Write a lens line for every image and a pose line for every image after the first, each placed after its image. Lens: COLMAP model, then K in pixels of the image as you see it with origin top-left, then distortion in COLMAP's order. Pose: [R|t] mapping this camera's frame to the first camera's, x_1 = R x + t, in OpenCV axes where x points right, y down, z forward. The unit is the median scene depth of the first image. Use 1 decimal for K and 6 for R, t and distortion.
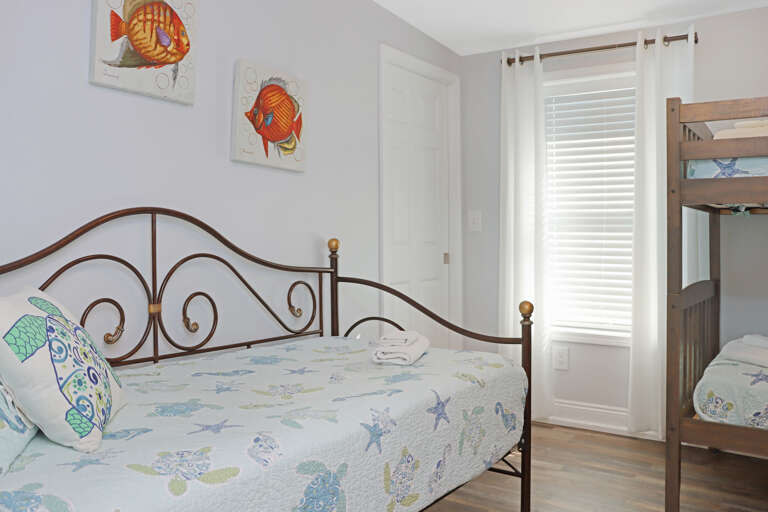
lens RADIAL K [[641.6, 0, 382.8], [0, 641.6, 254.4], [0, 0, 1]] dist [-0.083476, 0.049690]
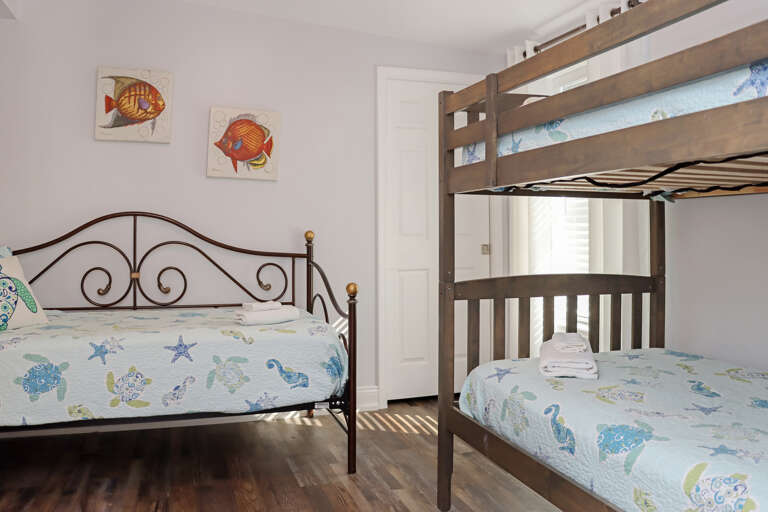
lens RADIAL K [[641.6, 0, 374.0], [0, 641.6, 220.2], [0, 0, 1]] dist [-0.083476, 0.049690]
pose [[0.789348, -0.019466, -0.613637, 1.074570], [-0.009771, 0.998972, -0.044258, 0.011590], [0.613868, 0.040930, 0.788347, 0.113842]]
